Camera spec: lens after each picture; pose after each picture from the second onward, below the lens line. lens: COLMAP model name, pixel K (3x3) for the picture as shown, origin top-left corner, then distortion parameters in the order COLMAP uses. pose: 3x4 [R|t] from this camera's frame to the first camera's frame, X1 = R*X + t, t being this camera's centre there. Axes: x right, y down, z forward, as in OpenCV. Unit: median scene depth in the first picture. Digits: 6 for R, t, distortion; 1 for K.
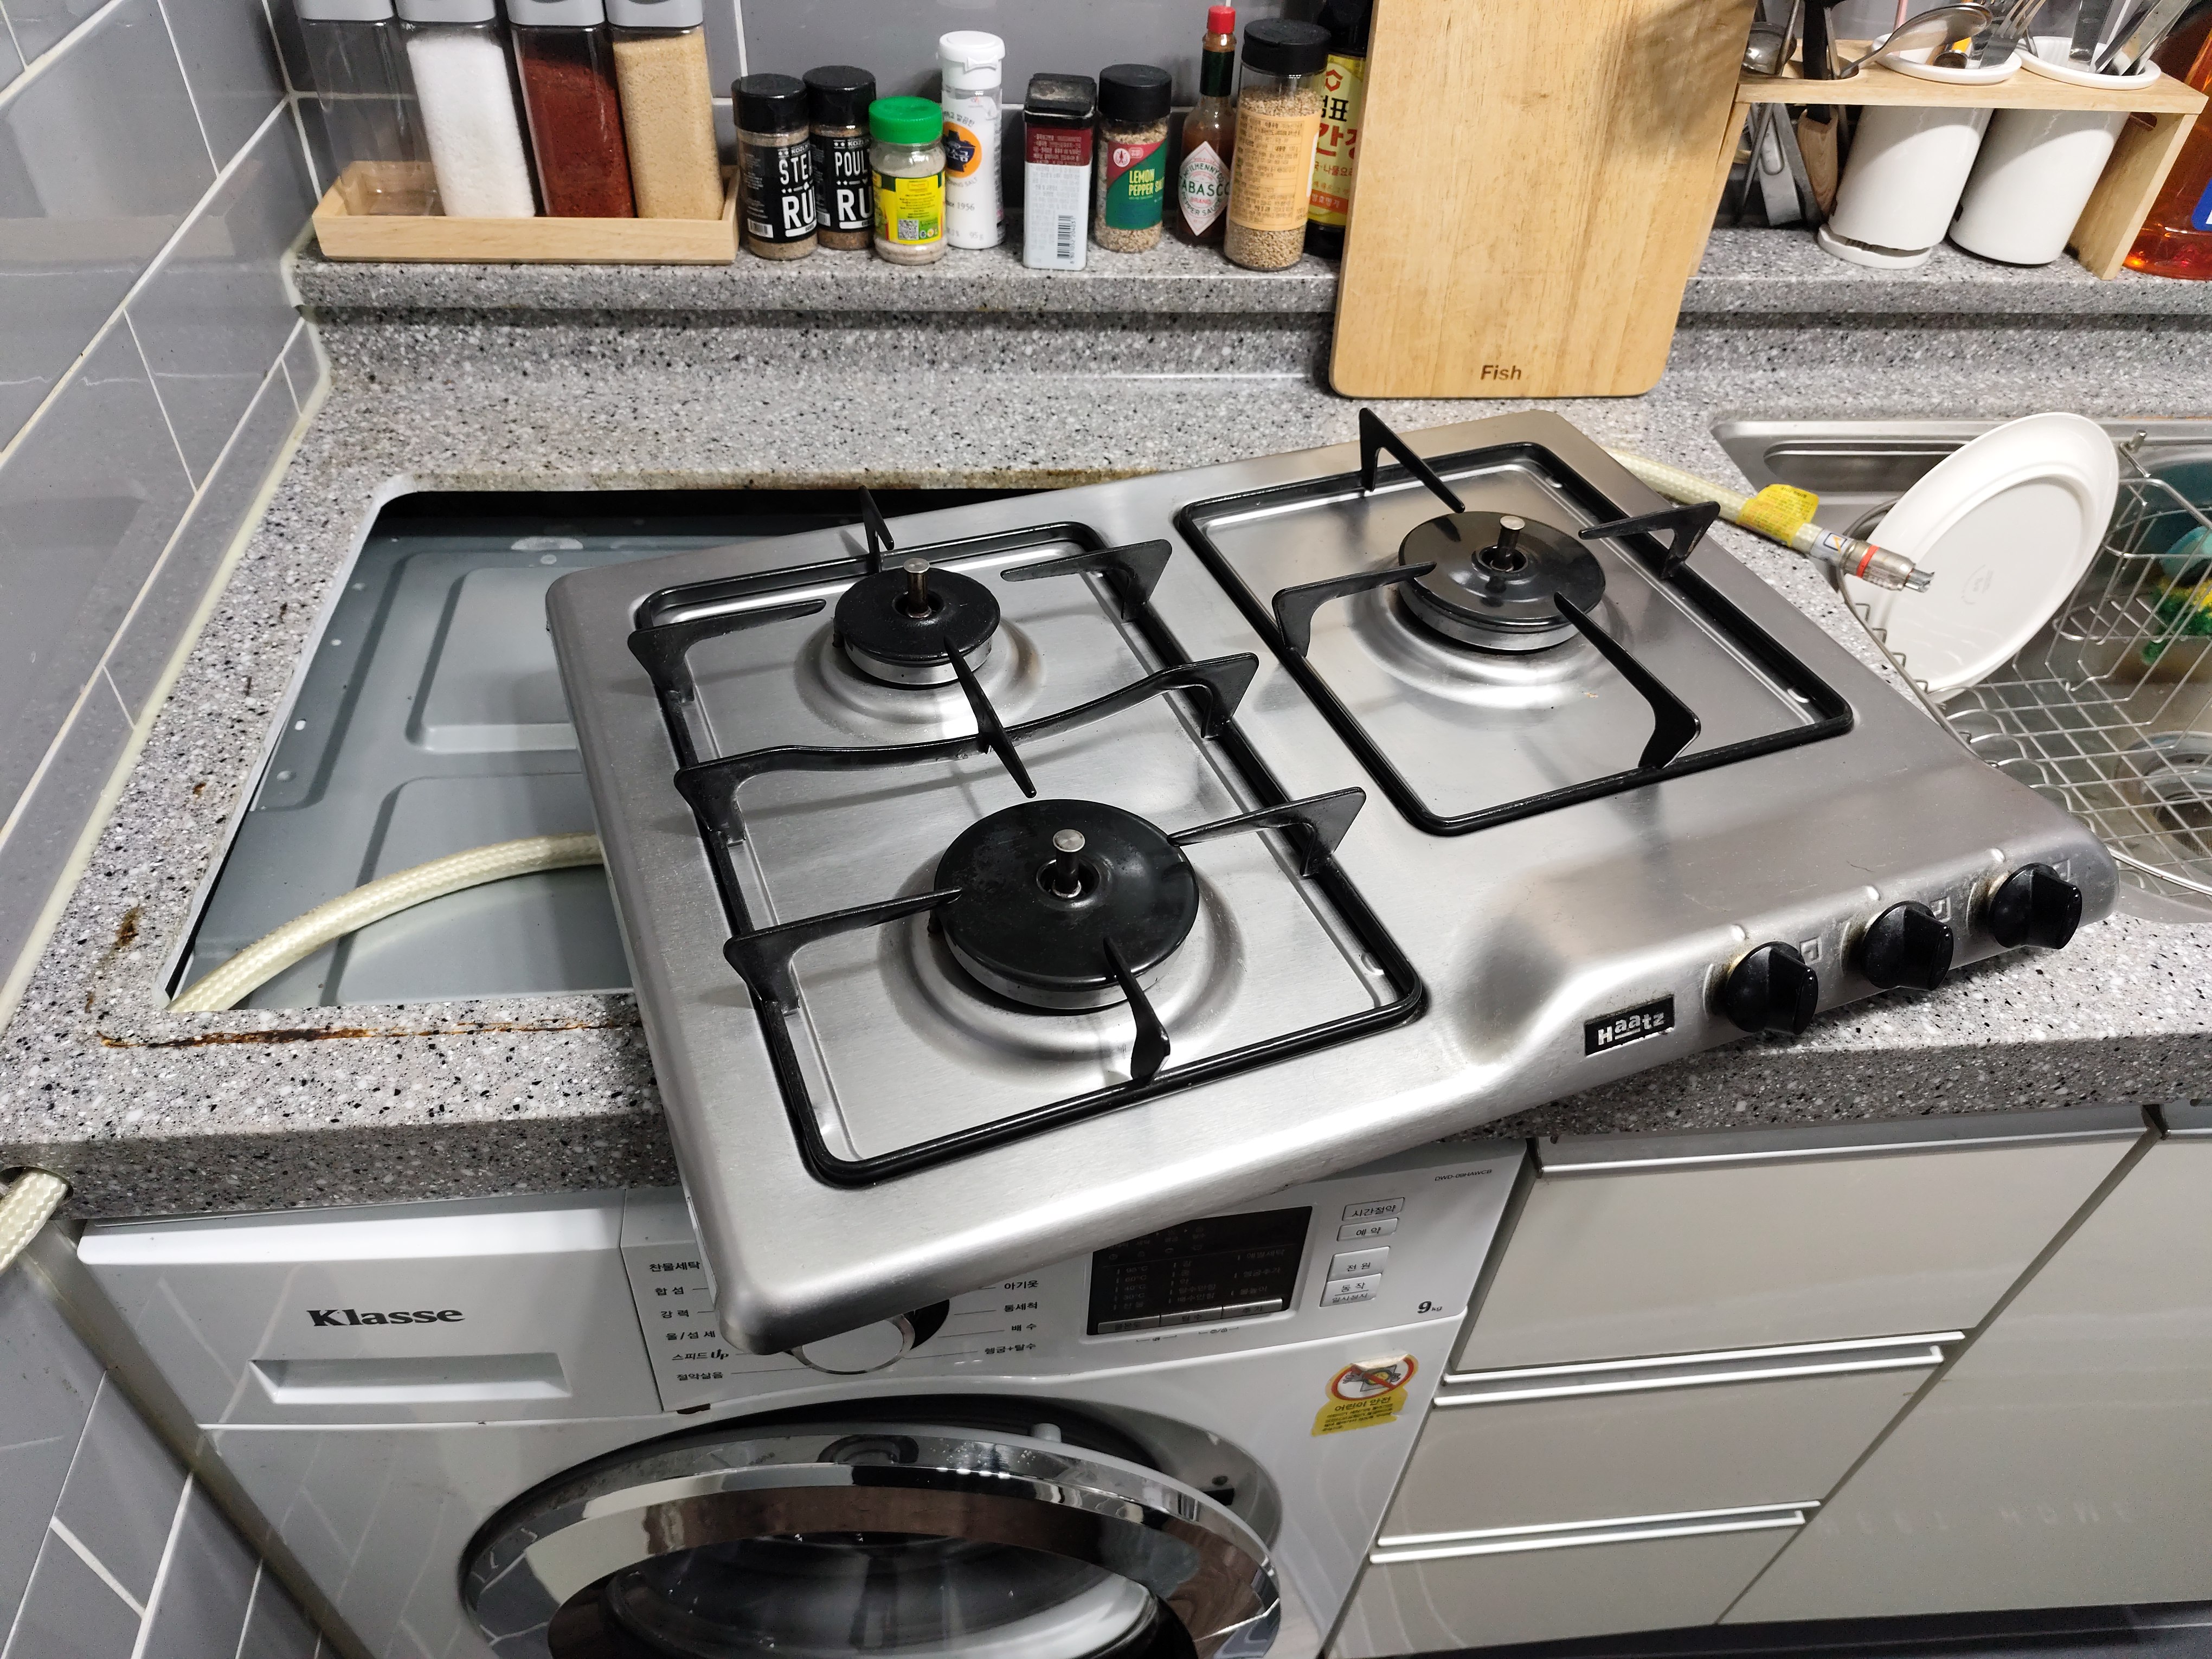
lens RADIAL K [[1534.1, 0, 1101.7], [0, 1534.1, 840.0], [0, 0, 1]] dist [0.015884, -0.029170]
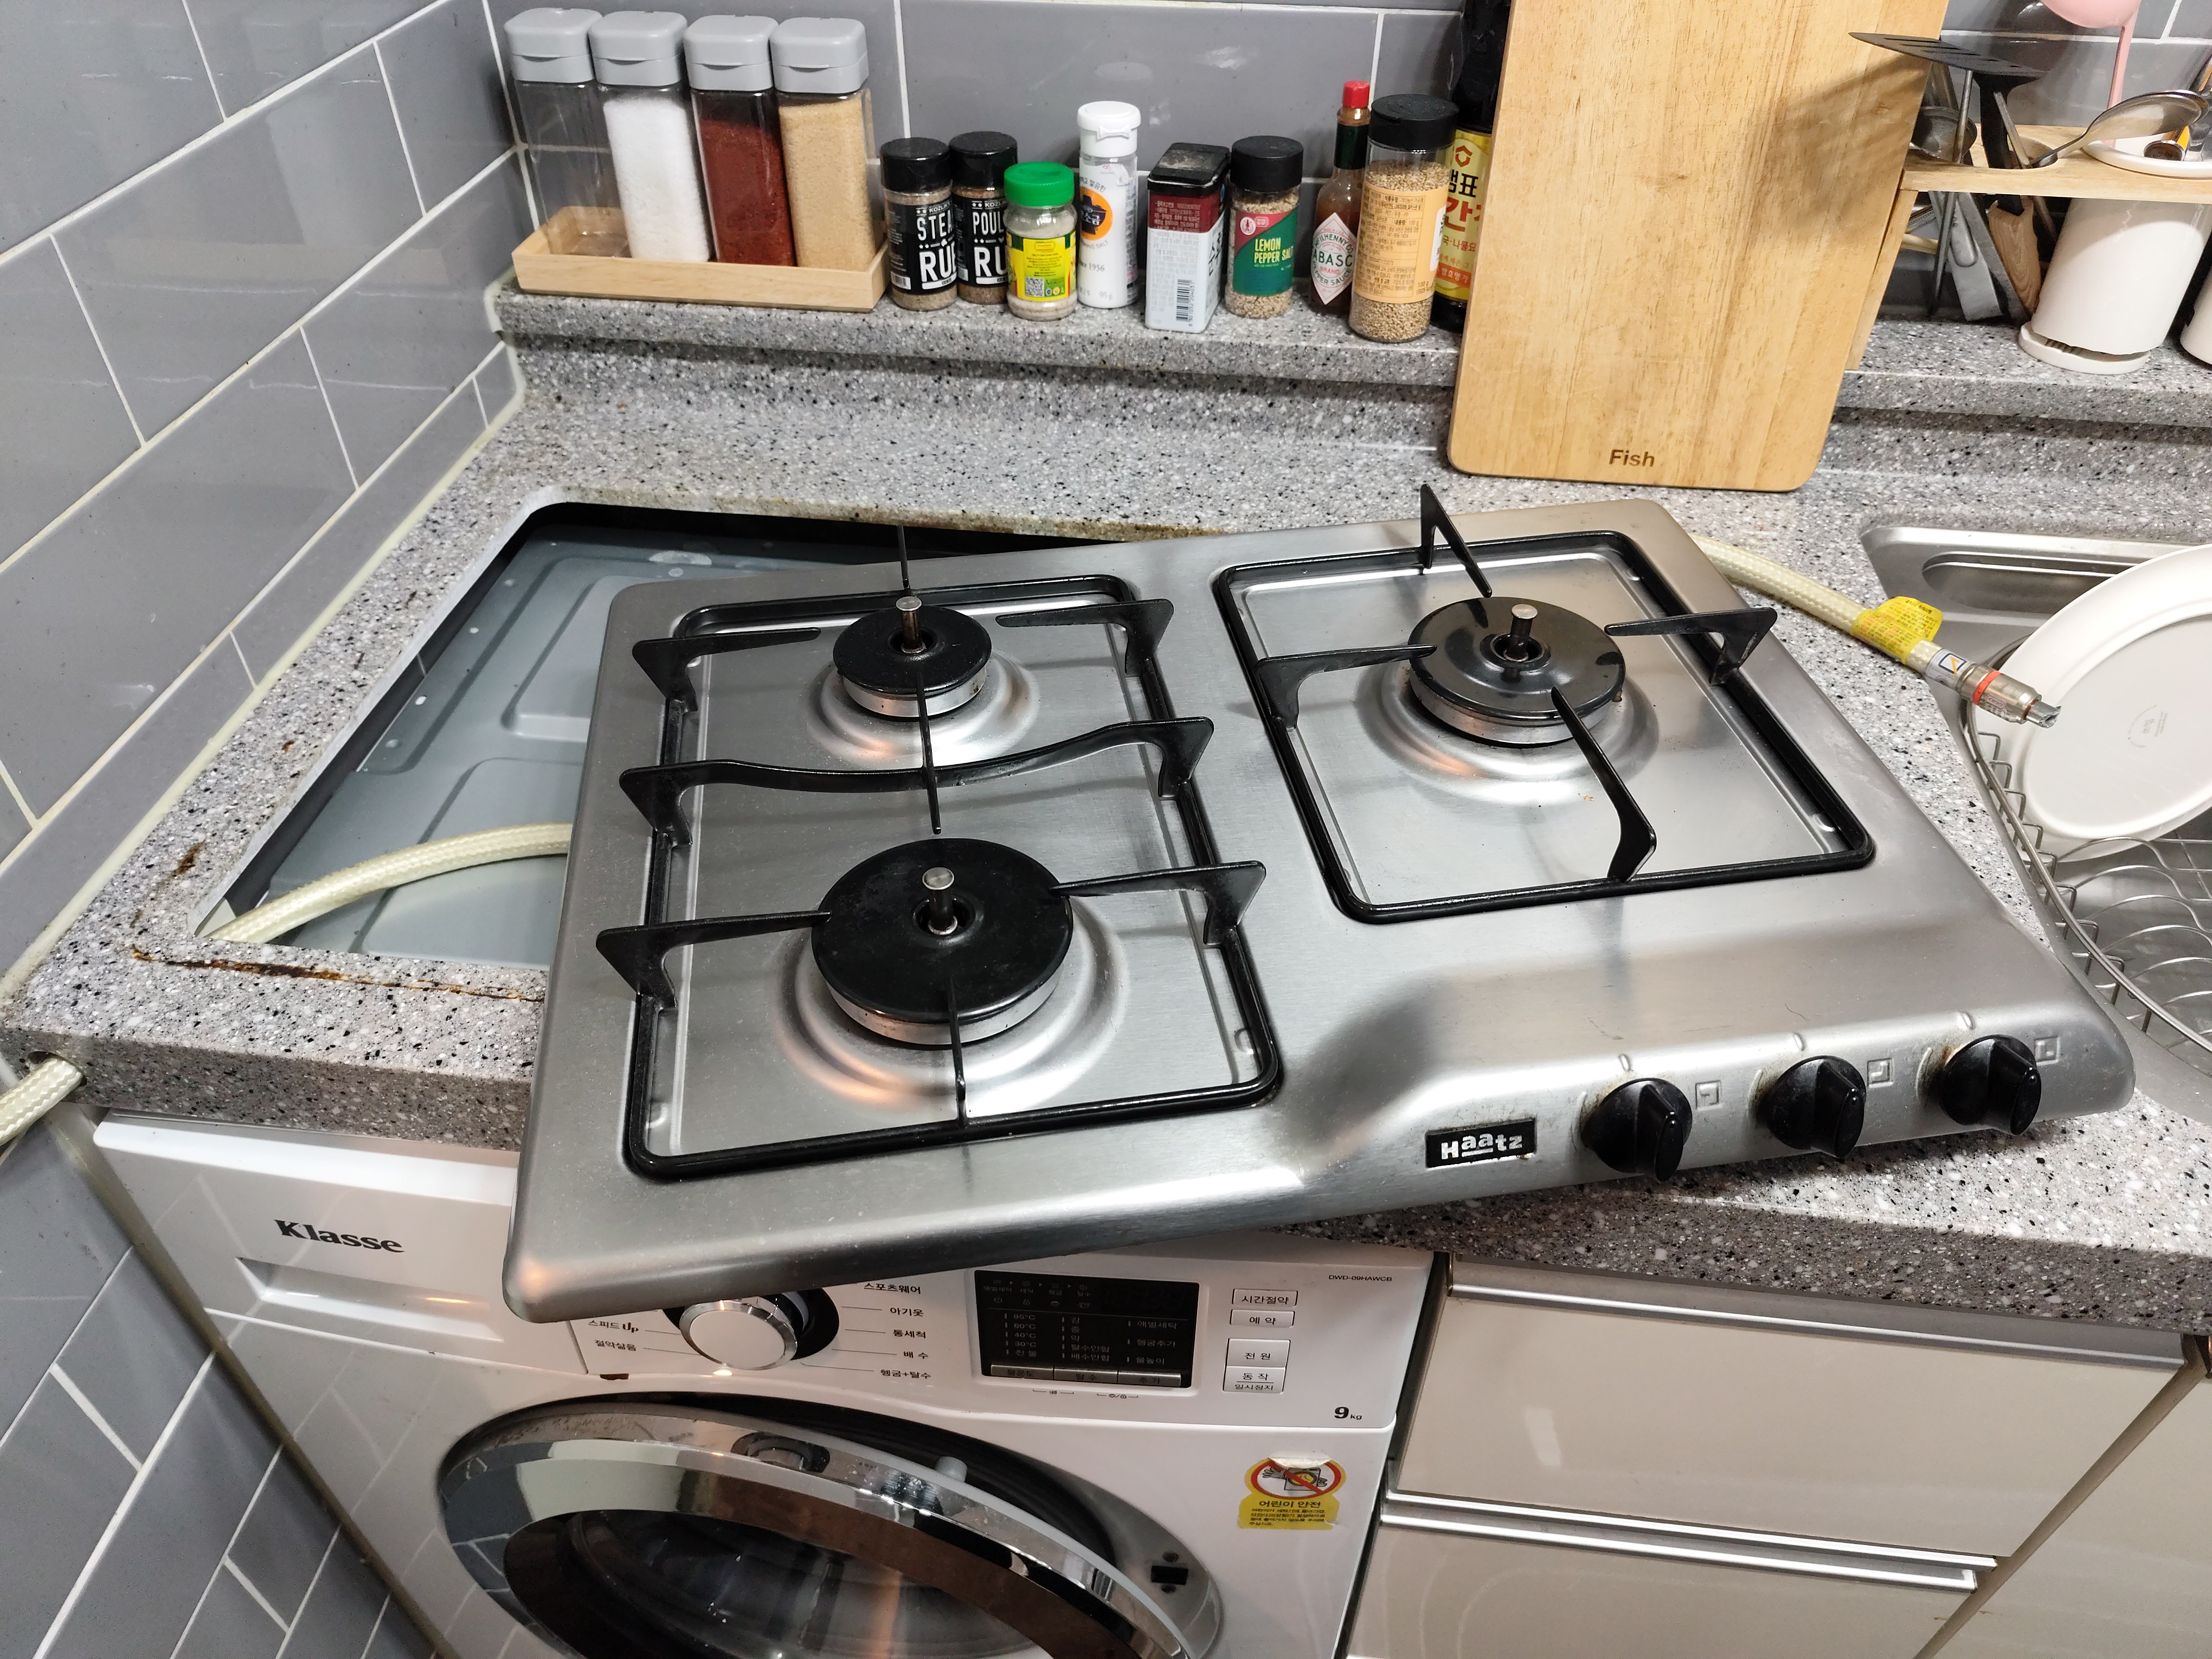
lens RADIAL K [[1534.1, 0, 1104.8], [0, 1534.1, 820.1], [0, 0, 1]] dist [0.015884, -0.029170]
pose [[0.972899, 0.111328, -0.202667, 0.179109], [-0.119958, 0.992302, -0.030769, -0.012657], [0.197681, 0.054246, 0.978764, 0.009958]]
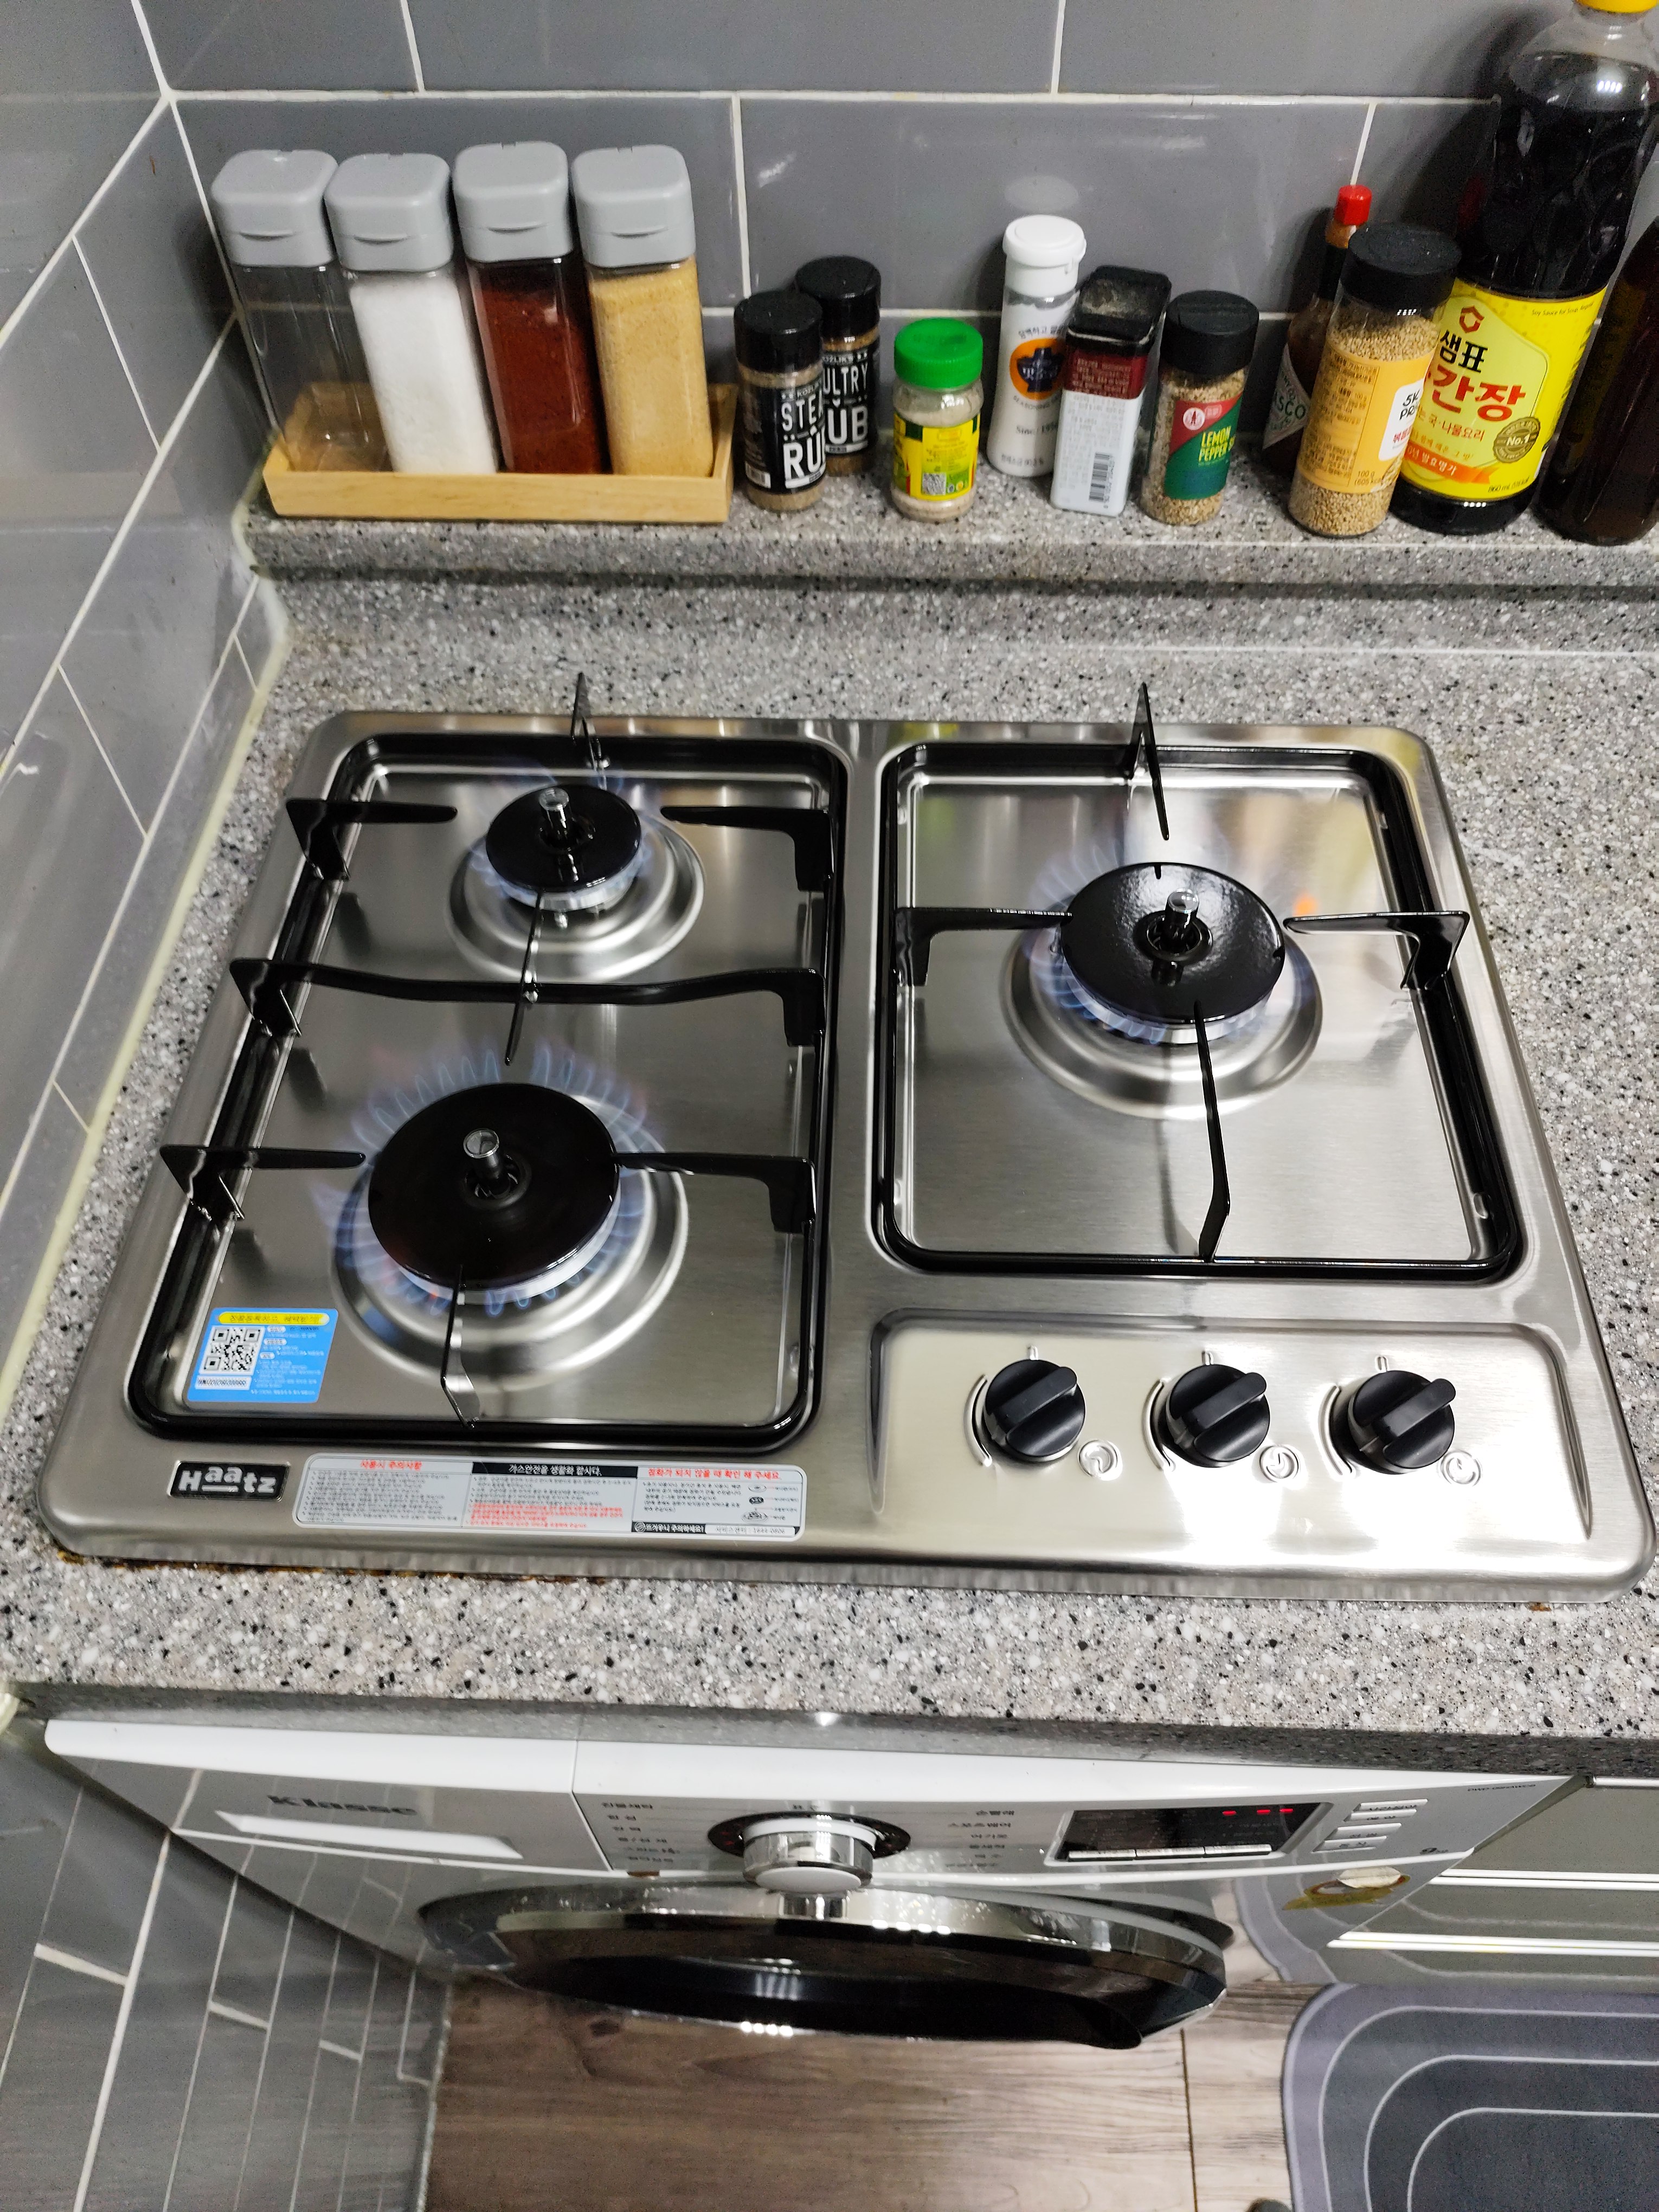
lens RADIAL K [[1534.1, 0, 839.0], [0, 1534.1, 1116.5], [0, 0, 1]] dist [0.015884, -0.029170]
pose [[0.988046, 0.077829, -0.133071, -0.037912], [-0.051614, 0.980394, 0.190168, -0.225735], [0.145262, -0.181027, 0.972691, 0.117535]]
